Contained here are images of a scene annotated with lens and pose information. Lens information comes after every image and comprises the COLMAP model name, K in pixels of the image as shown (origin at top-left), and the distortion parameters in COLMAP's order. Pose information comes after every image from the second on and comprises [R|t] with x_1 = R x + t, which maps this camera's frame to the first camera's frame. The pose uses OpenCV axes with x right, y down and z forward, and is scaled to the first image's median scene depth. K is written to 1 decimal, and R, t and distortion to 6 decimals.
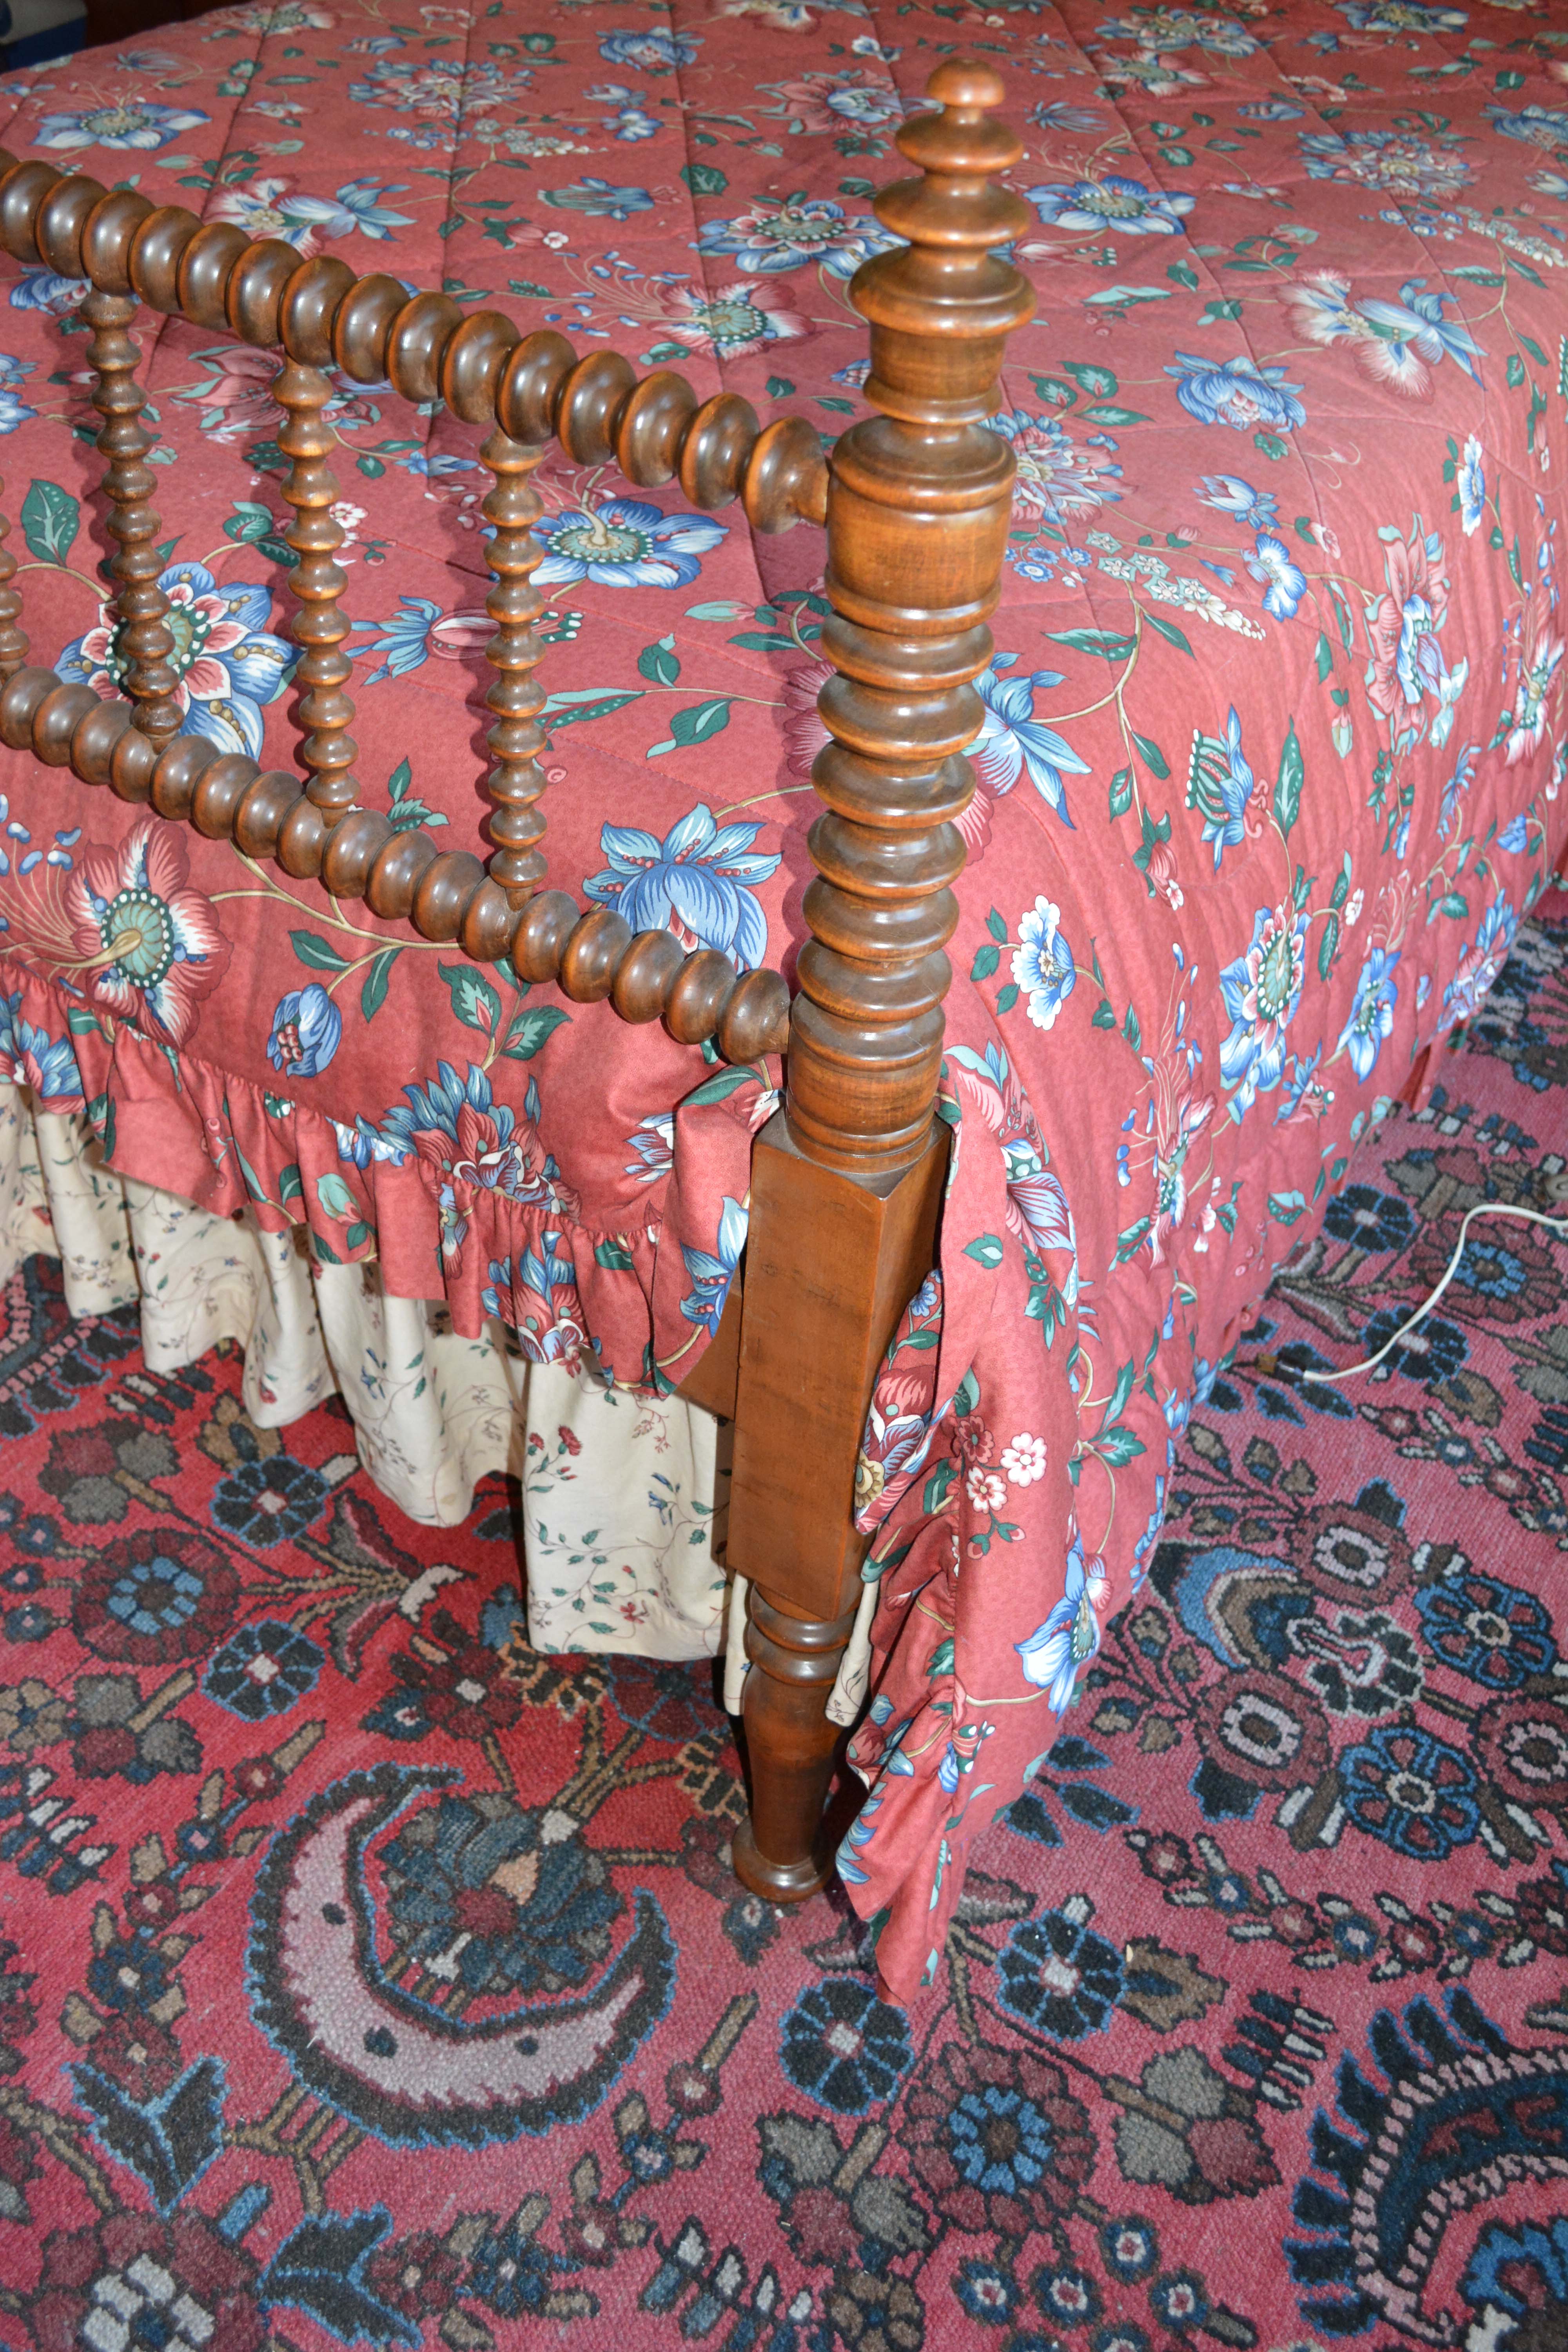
lens RADIAL K [[2292.2, 0, 778.6], [0, 2292.2, 1156.8], [0, 0, 1]] dist [-0.060964, 0.000000]
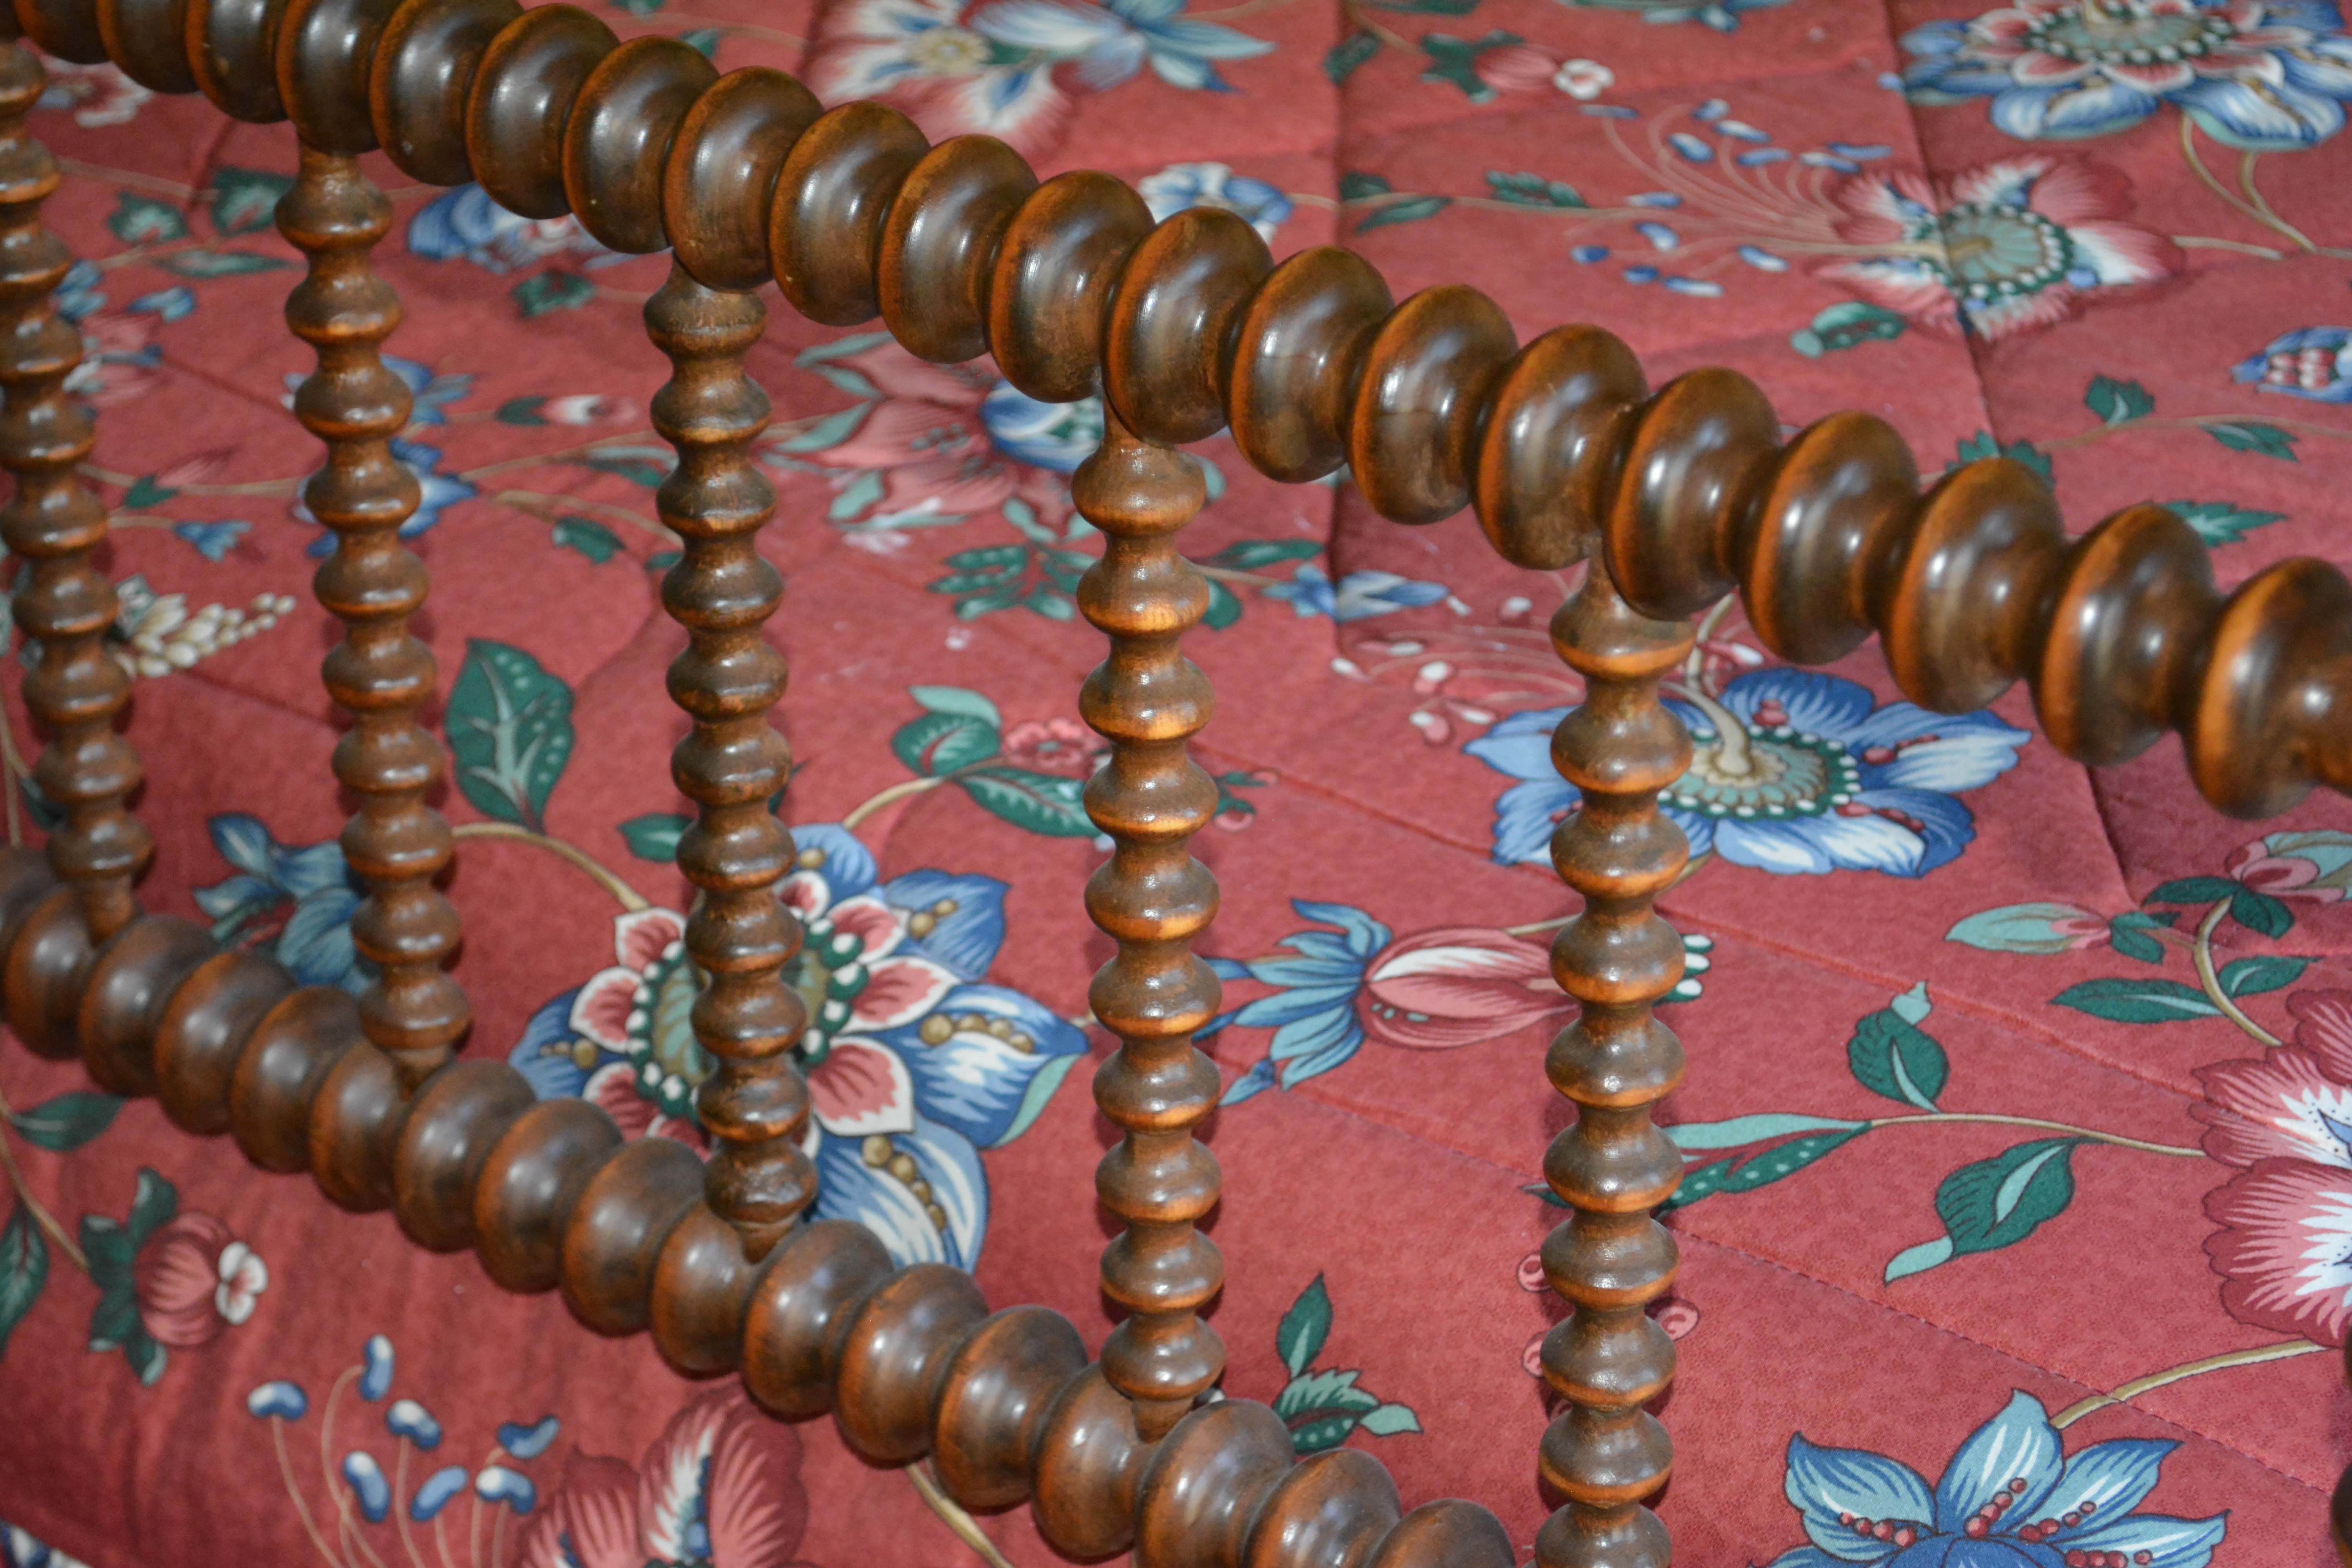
lens RADIAL K [[5304.0, 0, 1161.8], [0, 5304.0, 808.4], [0, 0, 1]] dist [0.053237, 0.000000]
pose [[0.990308, -0.013617, -0.138219, -0.044523], [-0.017633, 0.974803, -0.222370, -0.030901], [0.137765, 0.222652, 0.965115, -0.000992]]
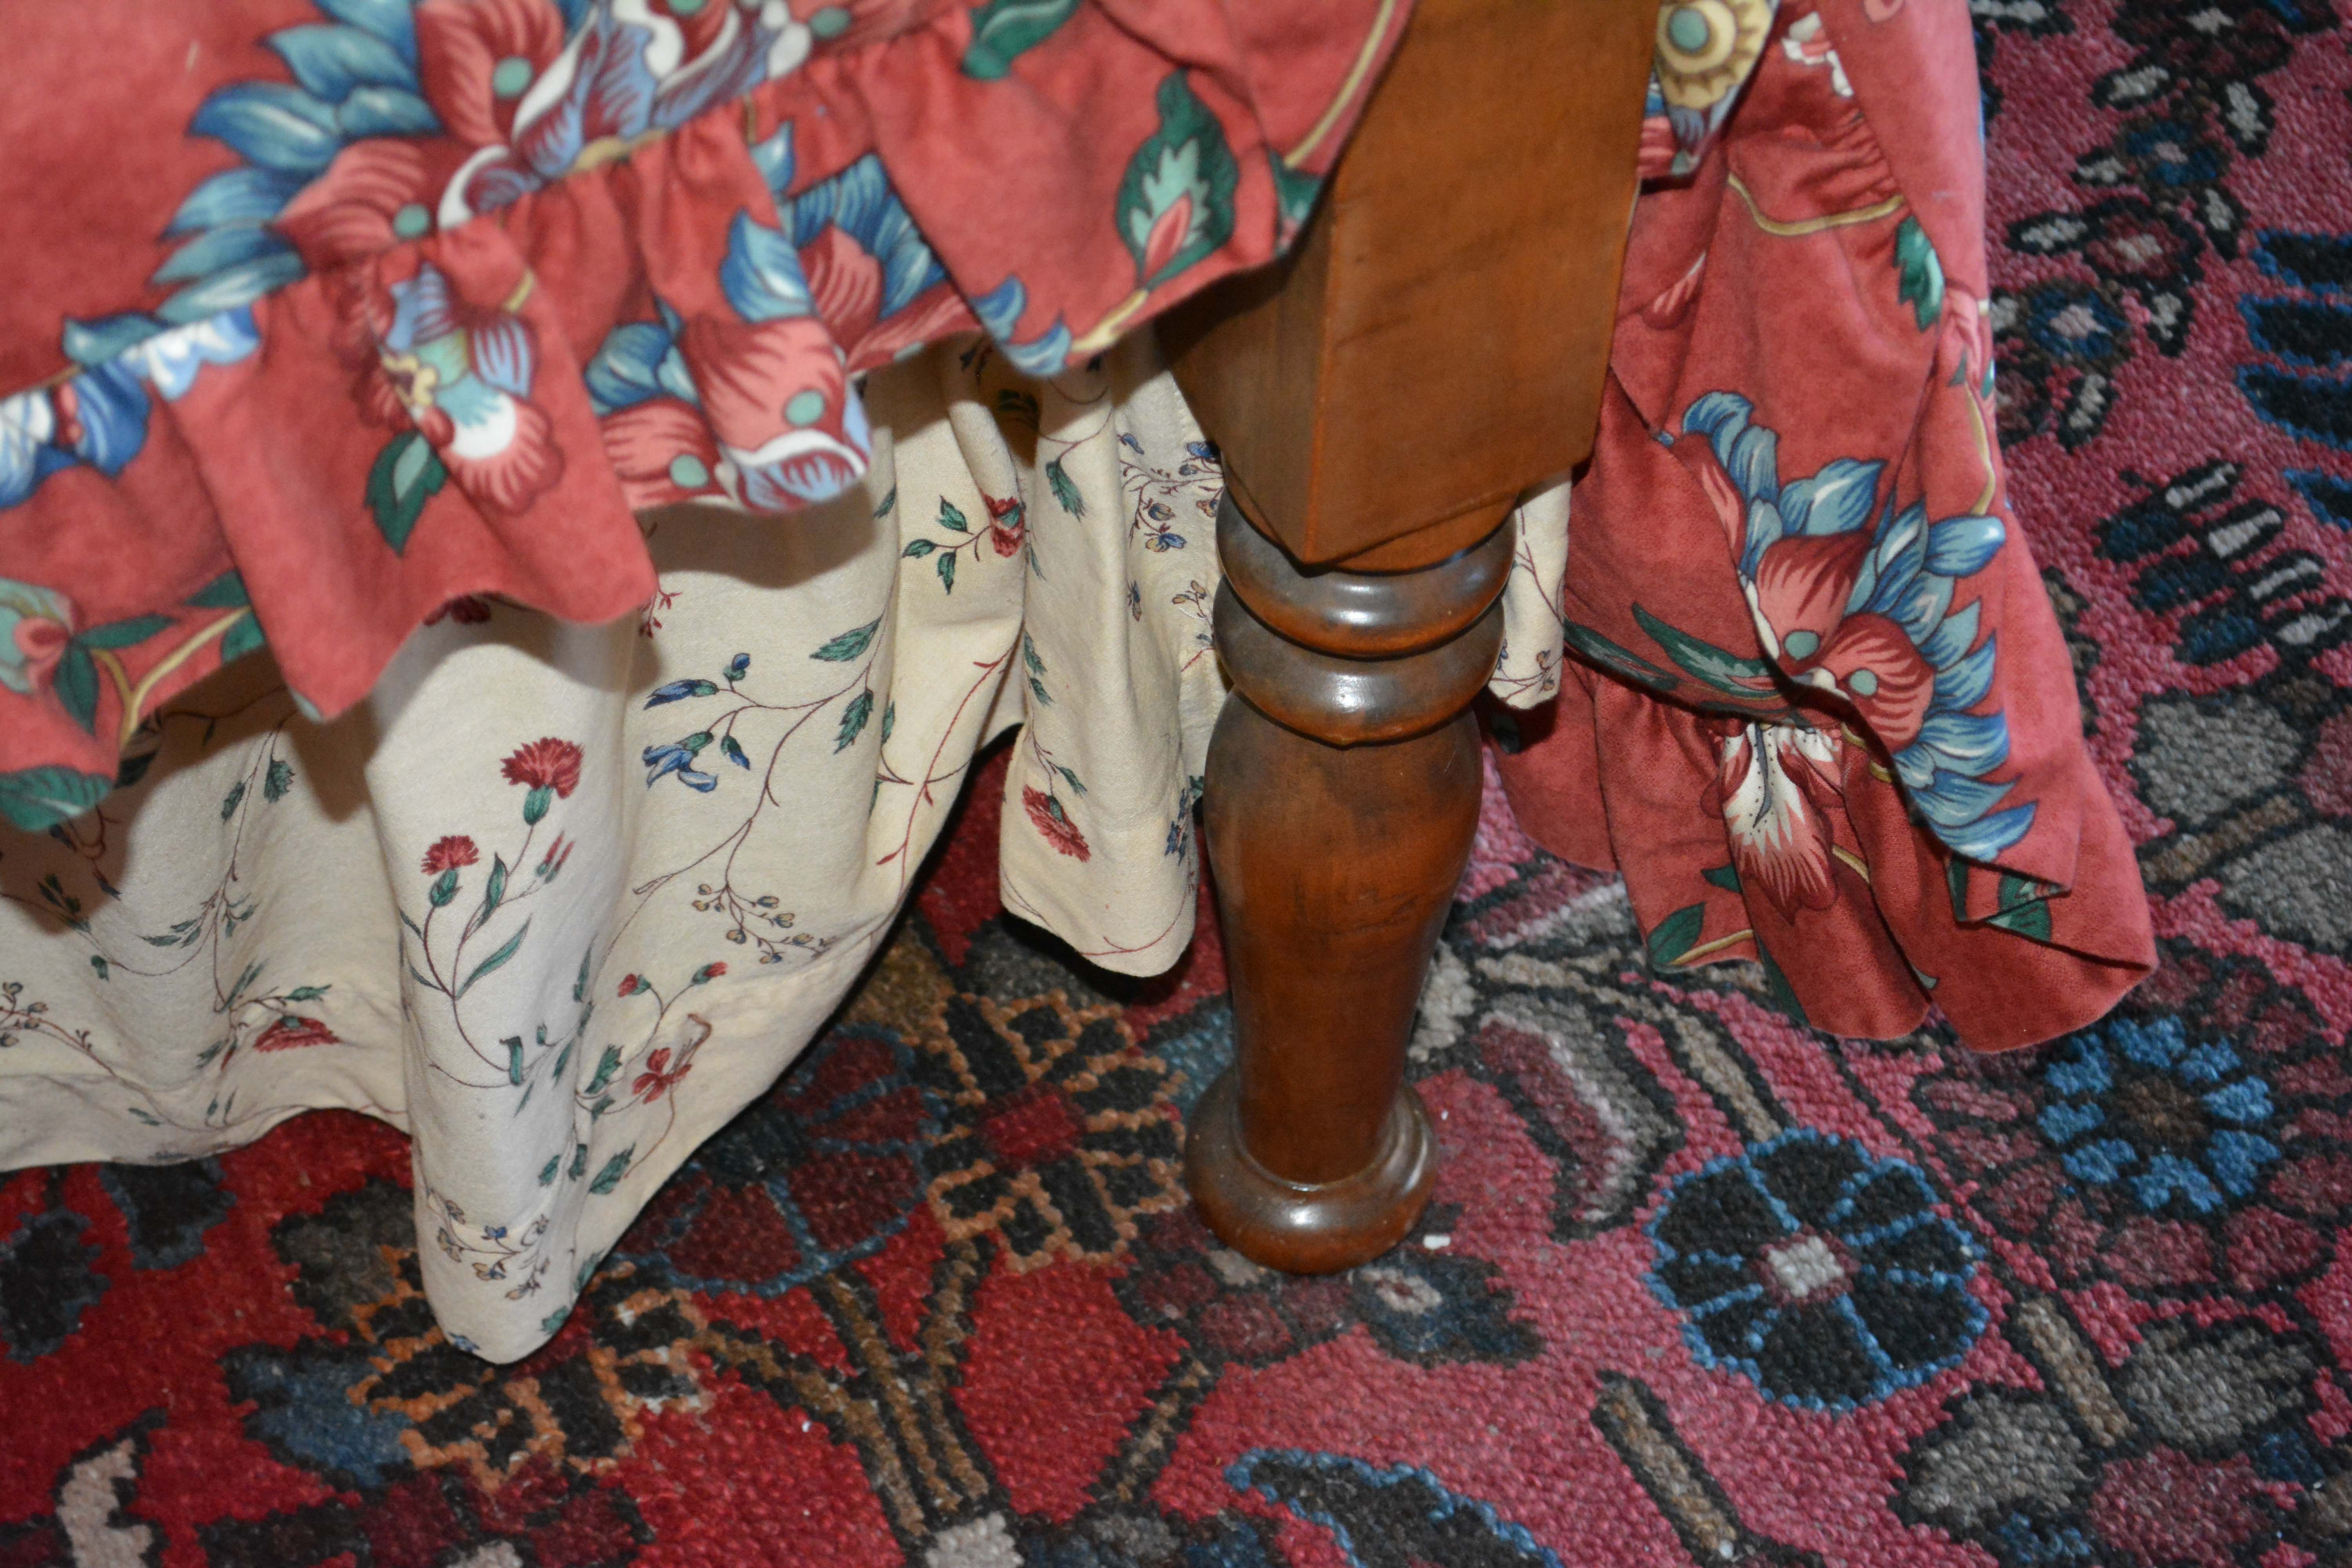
lens RADIAL K [[5304.0, 0, 1180.2], [0, 5304.0, 798.4], [0, 0, 1]] dist [0.053237, 0.000000]
pose [[0.491368, -0.721863, 0.487310, -0.453620], [0.566797, 0.689854, 0.450380, -0.190526], [-0.661285, 0.054903, 0.748122, 0.322857]]
